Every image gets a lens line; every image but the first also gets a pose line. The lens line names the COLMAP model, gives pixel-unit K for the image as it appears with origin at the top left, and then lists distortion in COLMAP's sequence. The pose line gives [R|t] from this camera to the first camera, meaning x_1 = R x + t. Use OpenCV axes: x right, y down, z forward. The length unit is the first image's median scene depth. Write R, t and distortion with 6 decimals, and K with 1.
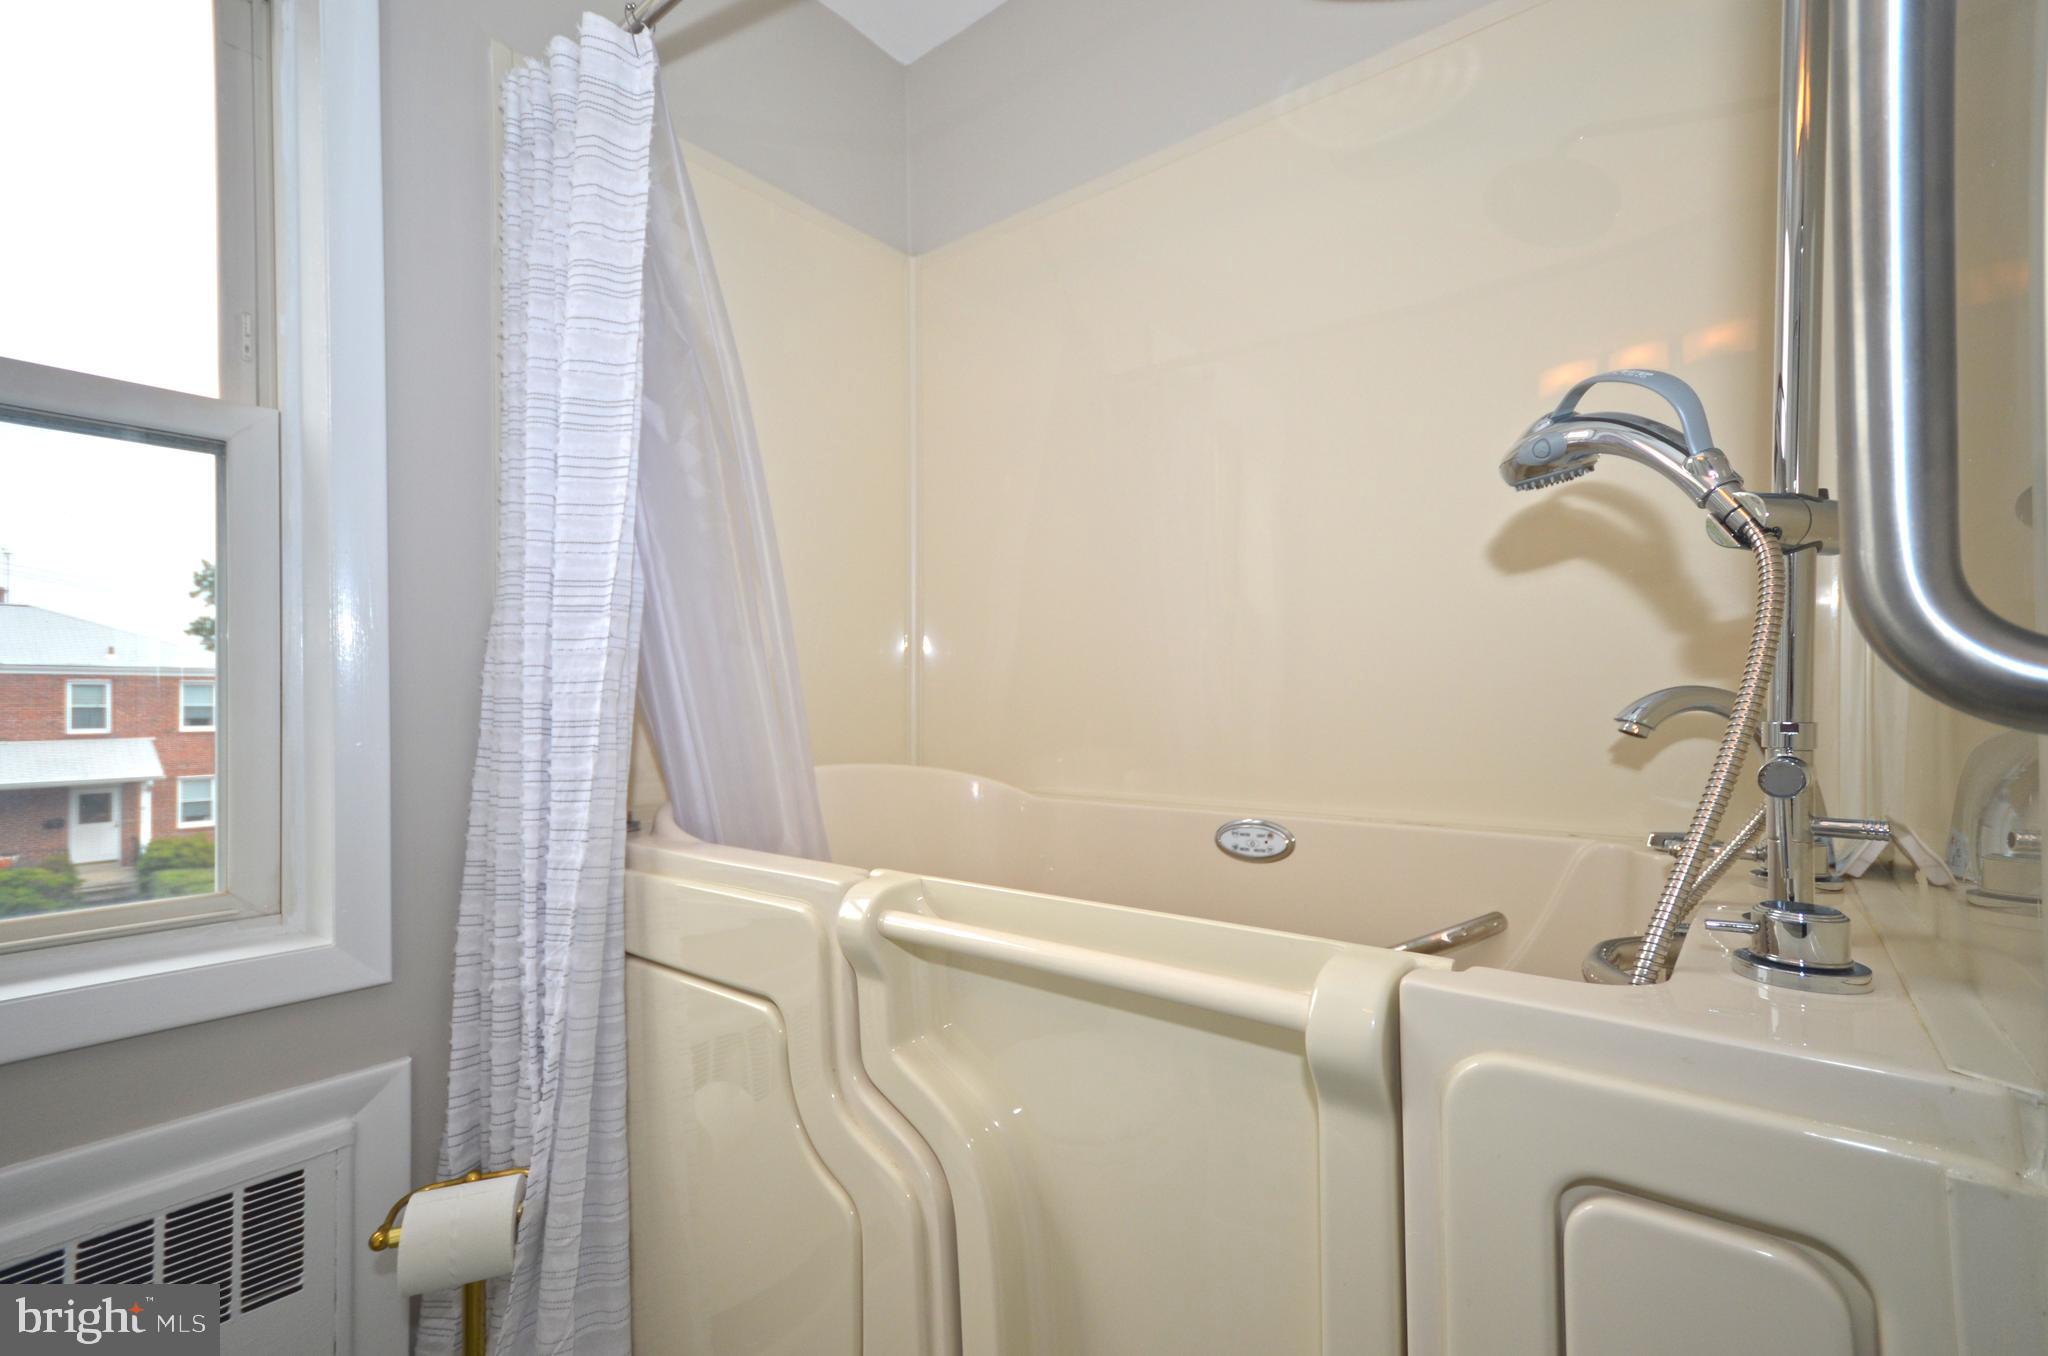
lens RADIAL K [[914.7, 0, 1020.8], [0, 914.7, 690.0], [0, 0, 1]] dist [0.019694, -0.000125]
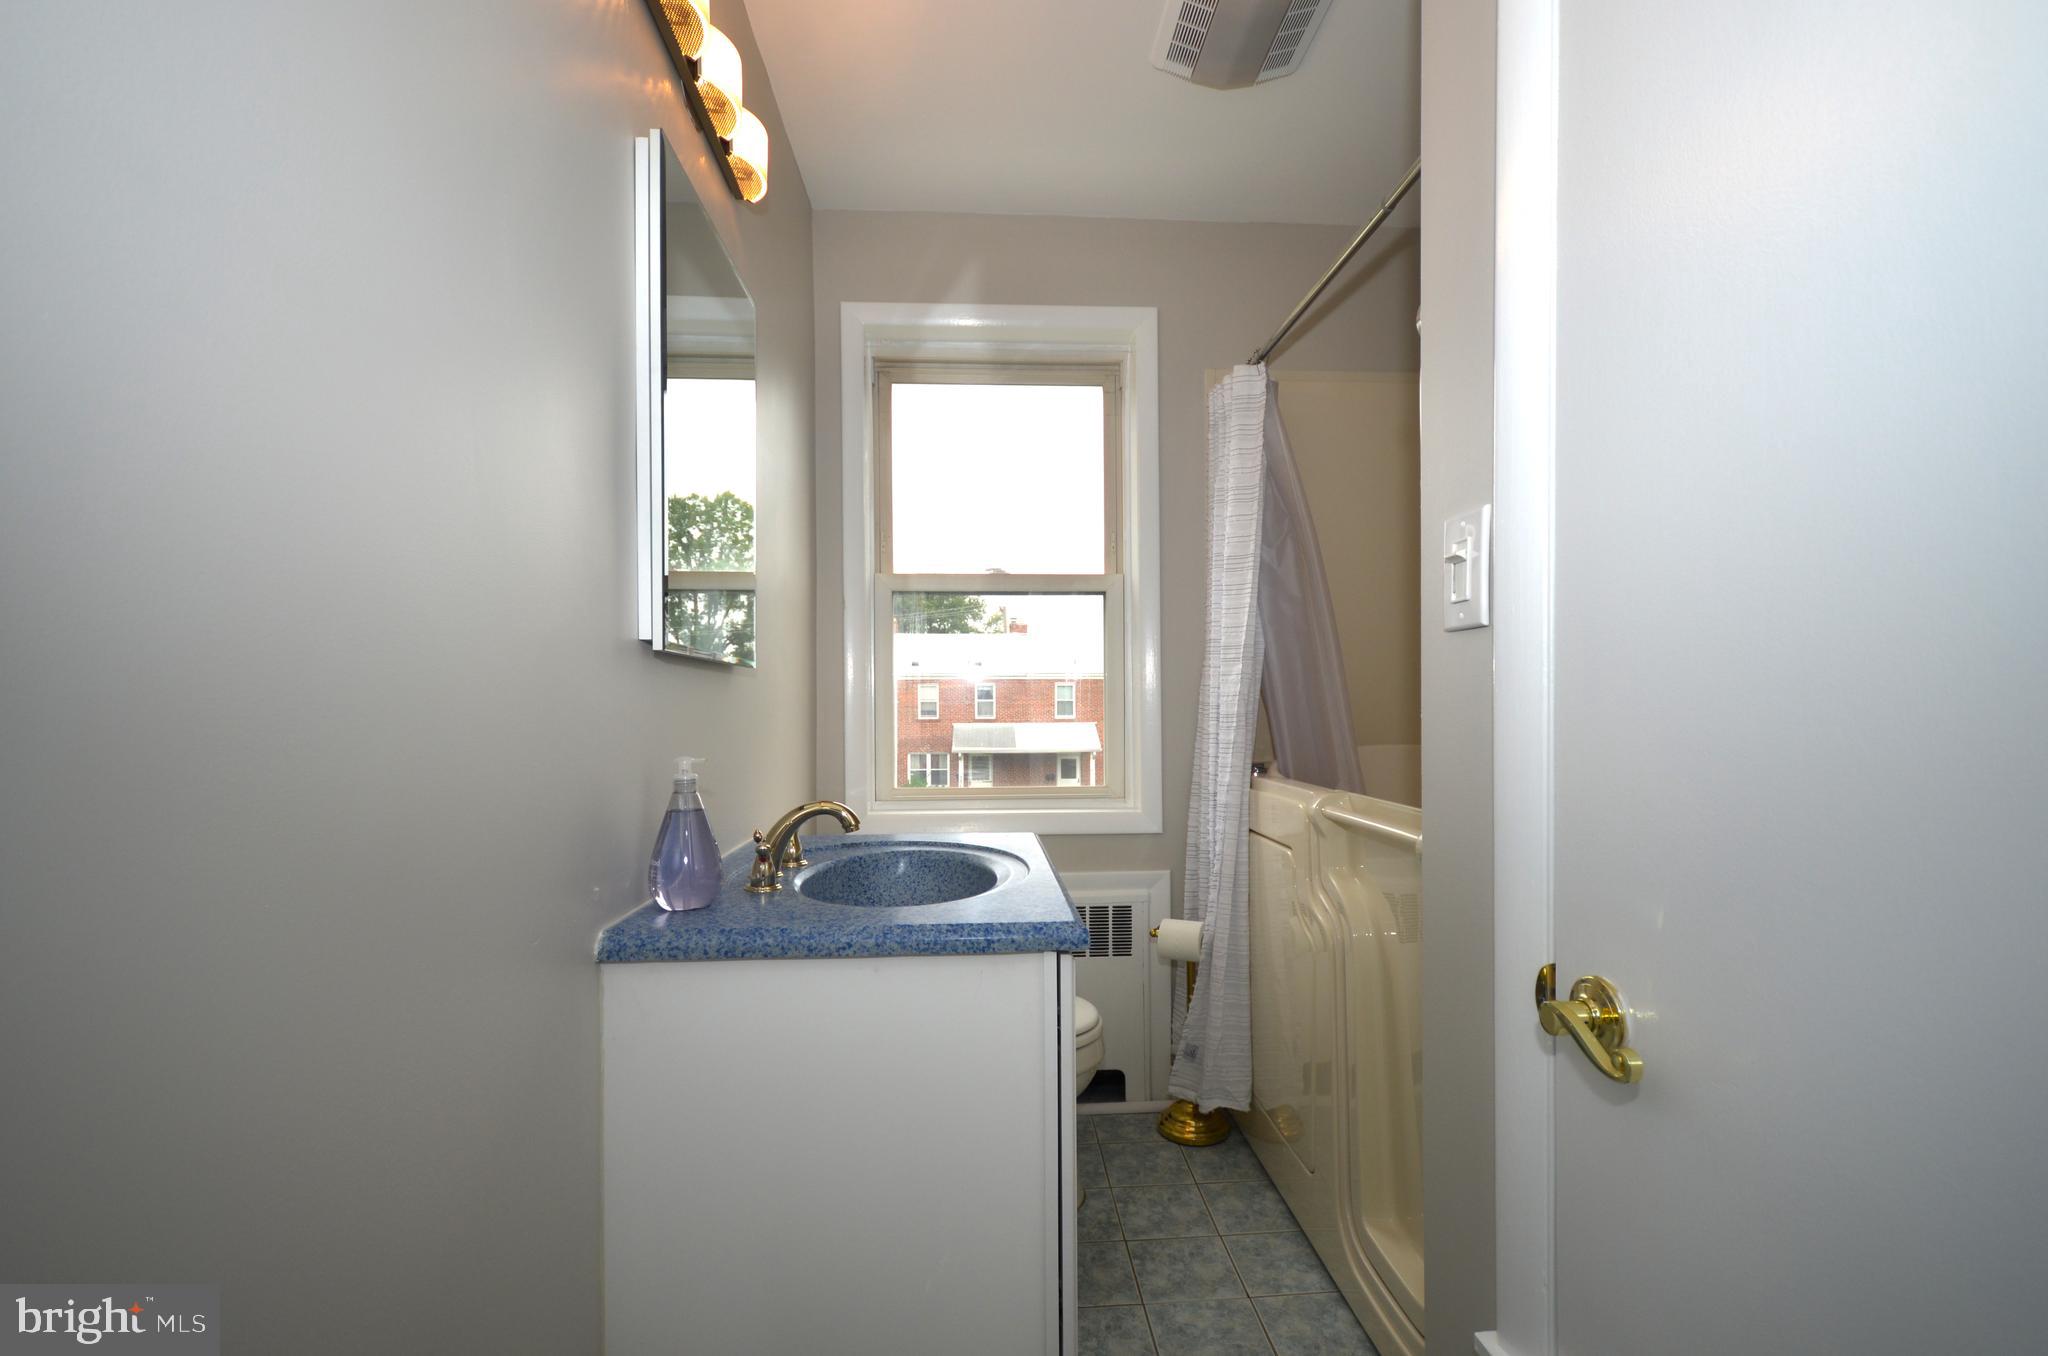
lens RADIAL K [[895.8, 0, 1027.7], [0, 895.8, 696.0], [0, 0, 1]] dist [0.001818, 0.000080]
pose [[0.677120, -0.000230, -0.735872, 0.682548], [0.008489, 0.999936, 0.007499, -0.026516], [0.735824, -0.011325, 0.677079, -0.683493]]
